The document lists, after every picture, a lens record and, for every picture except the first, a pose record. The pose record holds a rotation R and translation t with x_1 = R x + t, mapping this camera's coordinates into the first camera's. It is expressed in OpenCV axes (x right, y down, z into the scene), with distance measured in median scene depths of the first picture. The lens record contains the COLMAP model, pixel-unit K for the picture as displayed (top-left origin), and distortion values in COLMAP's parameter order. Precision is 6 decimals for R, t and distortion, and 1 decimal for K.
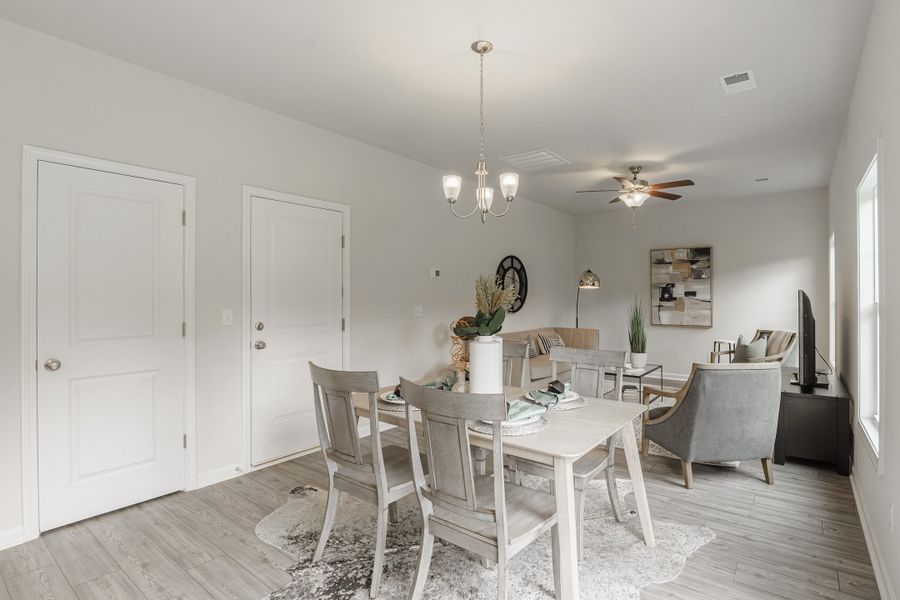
lens RADIAL K [[436.7, 0, 490.4], [0, 436.7, 299.8], [0, 0, 1]] dist [-0.023247, 0.002171]
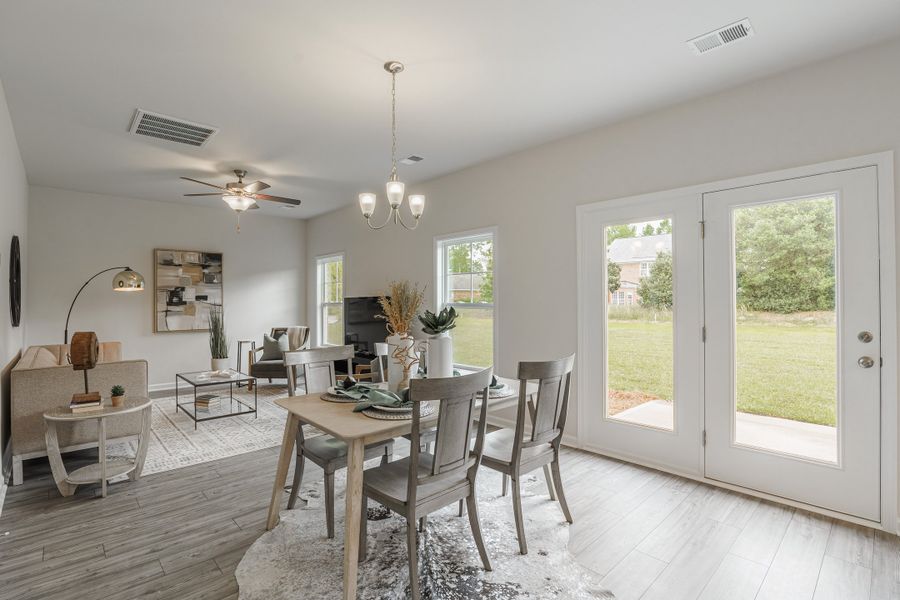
lens RADIAL K [[422.7, 0, 449.7], [0, 422.7, 299.3], [0, 0, 1]] dist [-0.019015, 0.002071]
pose [[0.199055, 0.001267, 0.979987, -0.424885], [0.011747, 0.999924, -0.003678, -0.000155], [-0.979918, 0.012244, 0.199026, 0.277711]]
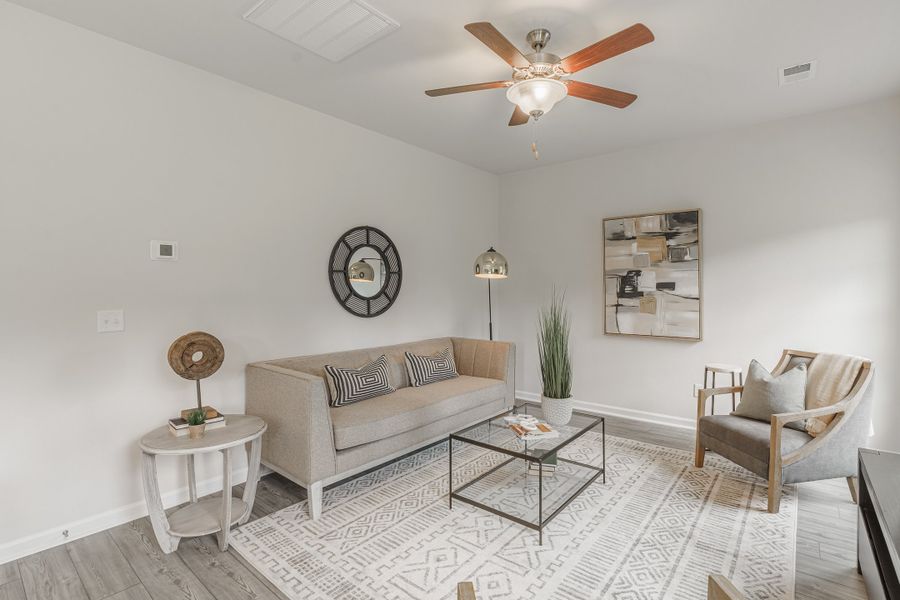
lens RADIAL K [[422.7, 0, 449.8], [0, 422.7, 294.0], [0, 0, 1]] dist [-0.019015, 0.002071]
pose [[0.997182, -0.001253, -0.075008, 0.220353], [0.001491, 0.999994, 0.003113, -0.005673], [0.075004, -0.003216, 0.997178, 0.419110]]
